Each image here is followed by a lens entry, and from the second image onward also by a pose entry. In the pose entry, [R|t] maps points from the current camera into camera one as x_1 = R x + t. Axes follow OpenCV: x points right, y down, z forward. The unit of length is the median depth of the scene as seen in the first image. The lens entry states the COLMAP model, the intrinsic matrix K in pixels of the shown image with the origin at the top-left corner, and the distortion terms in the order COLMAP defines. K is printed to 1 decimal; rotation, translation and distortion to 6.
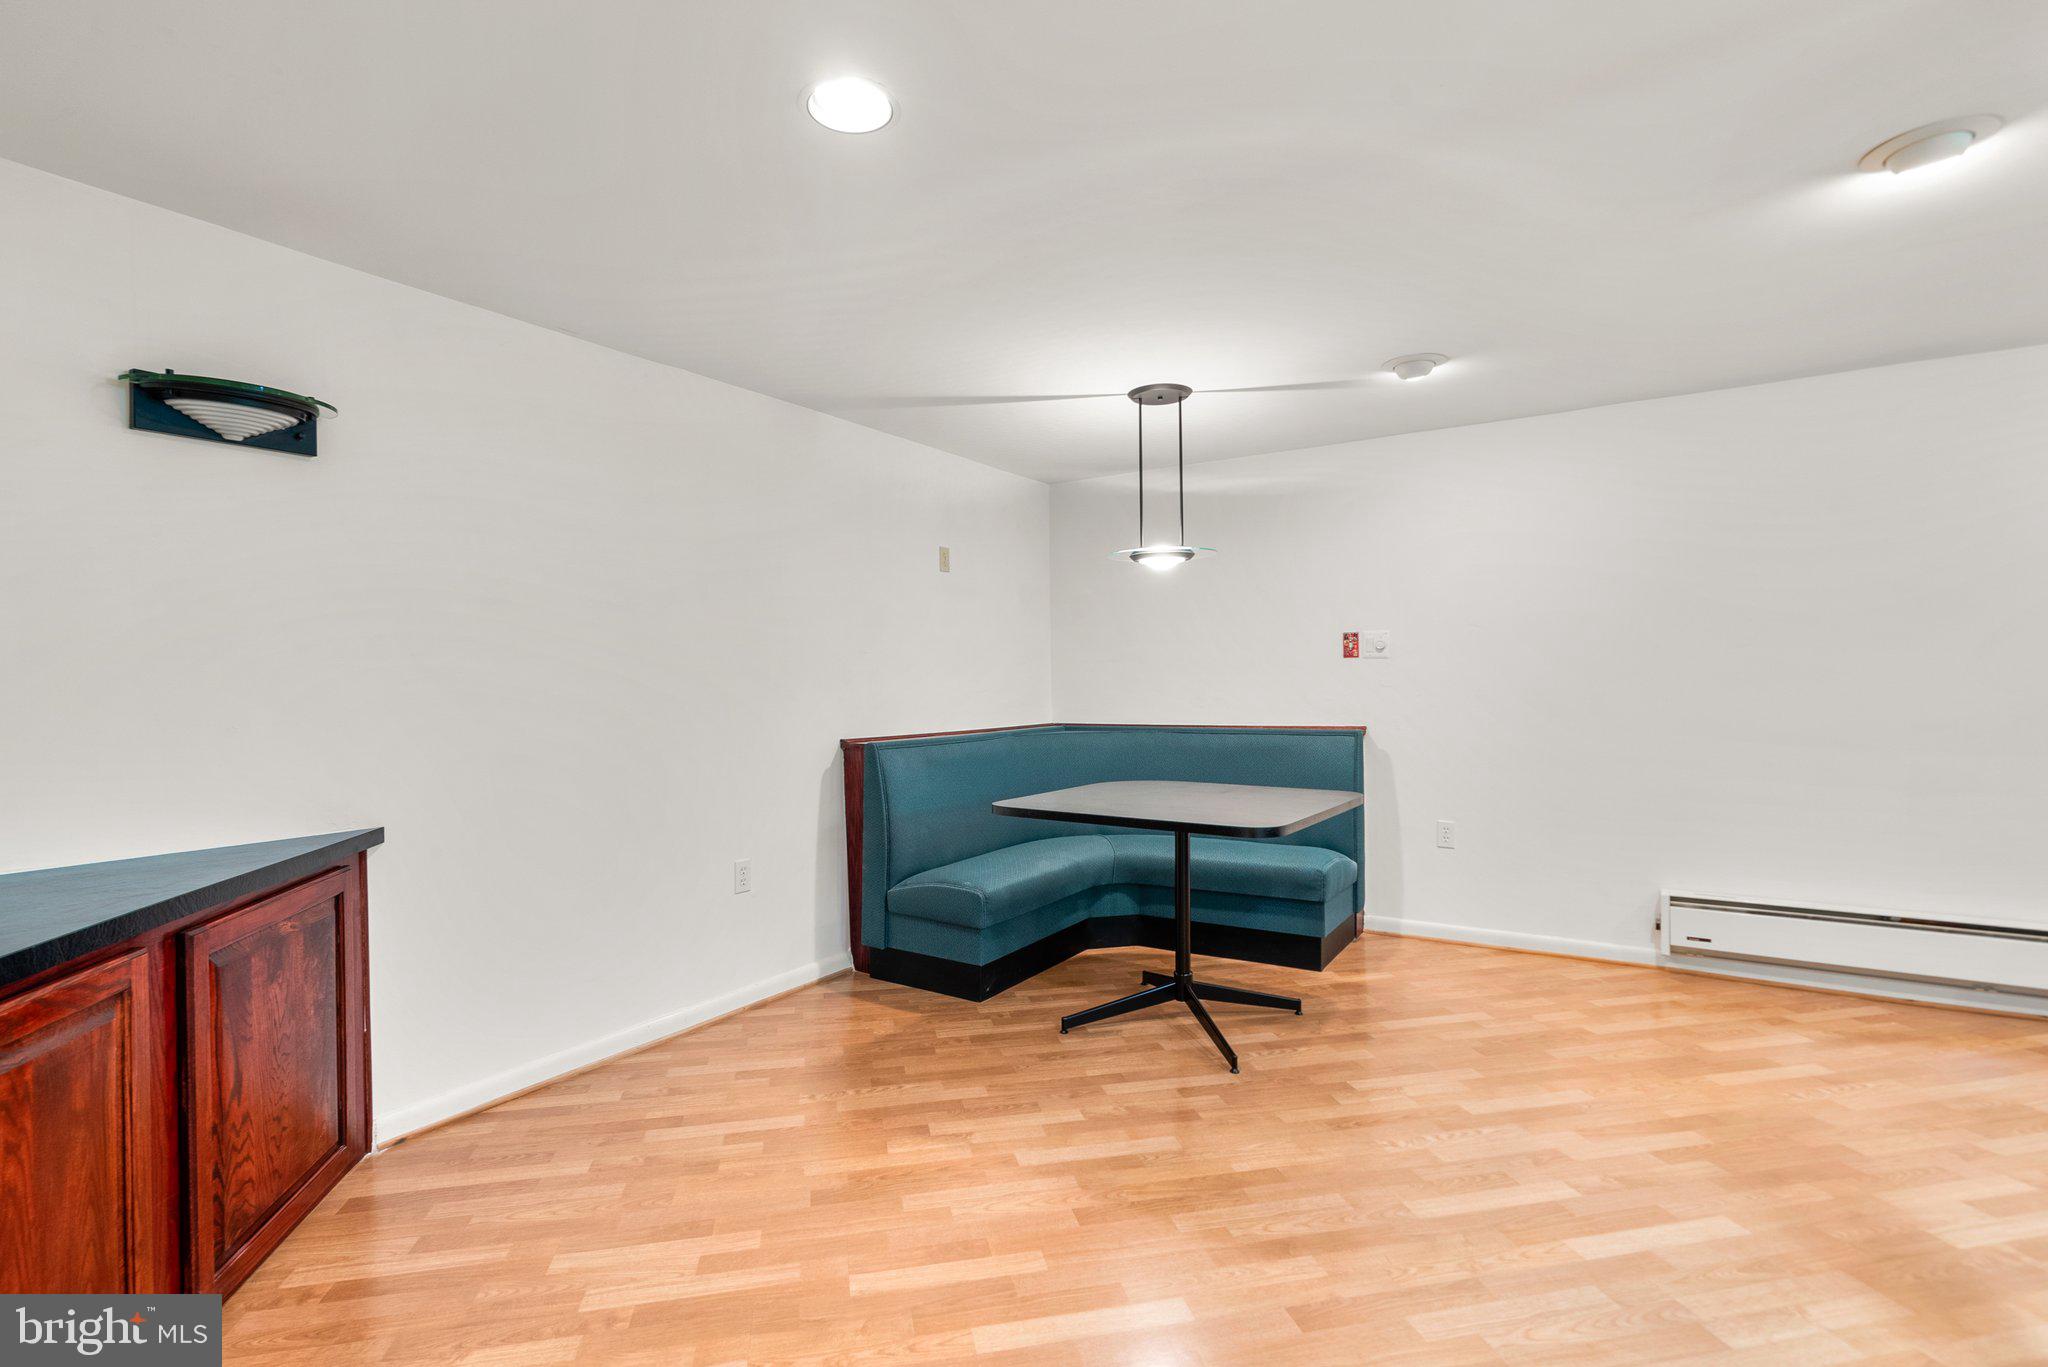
lens RADIAL K [[946.6, 0, 1015.9], [0, 946.6, 684.6], [0, 0, 1]] dist [0.001433, 0.001342]
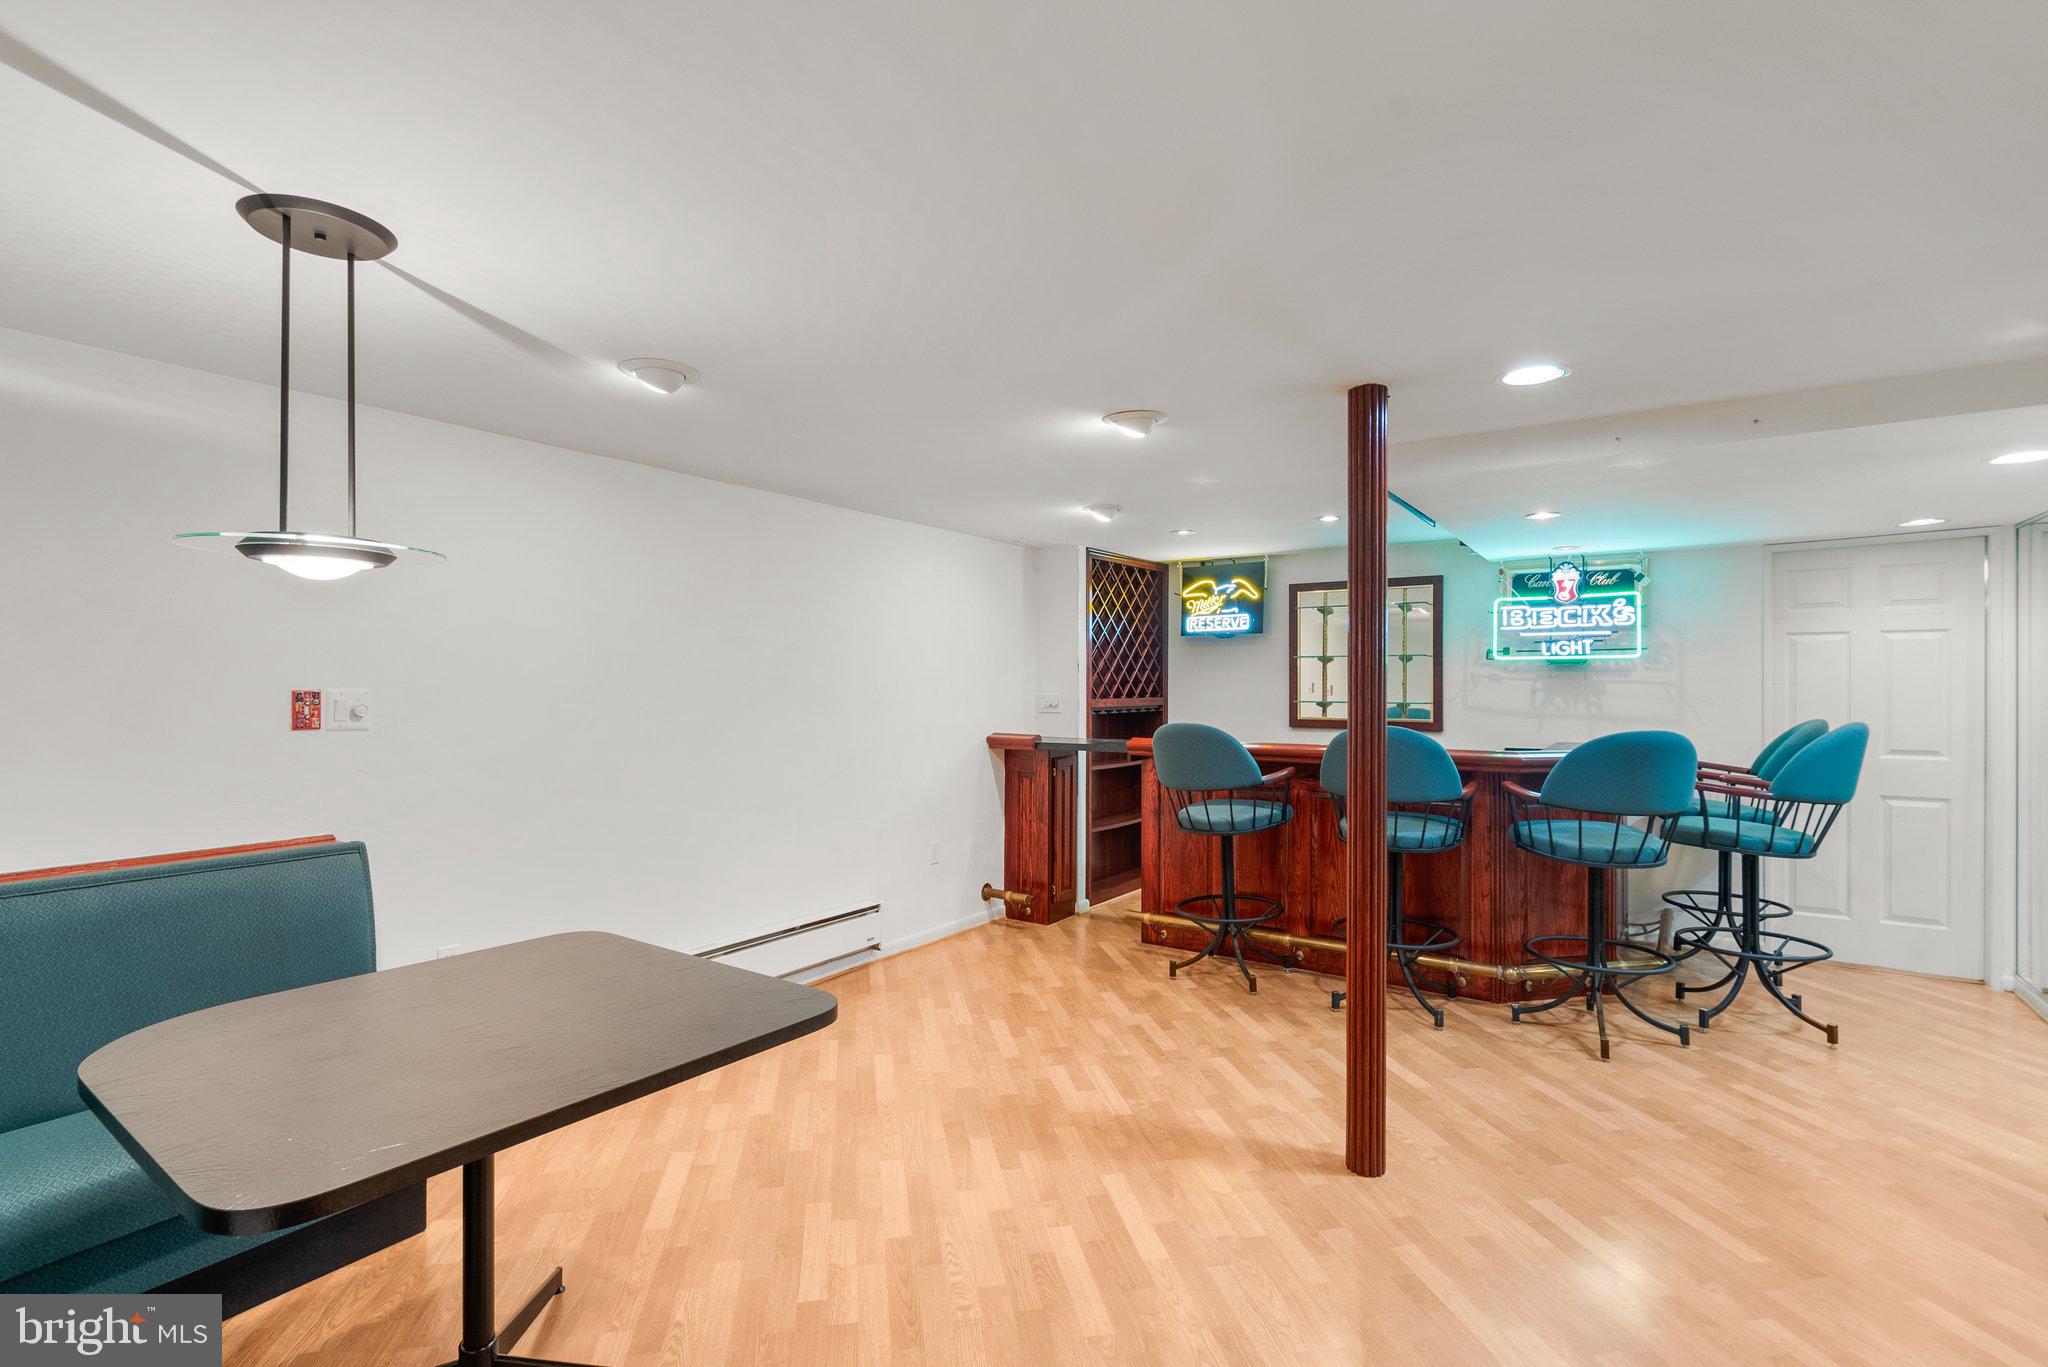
lens RADIAL K [[946.6, 0, 1015.9], [0, 946.6, 684.6], [0, 0, 1]] dist [0.001433, 0.001342]
pose [[0.044604, 0.016691, 0.998865, -0.329117], [0.014469, 0.999745, -0.017351, -0.051315], [-0.998900, 0.015226, 0.044352, 0.616860]]
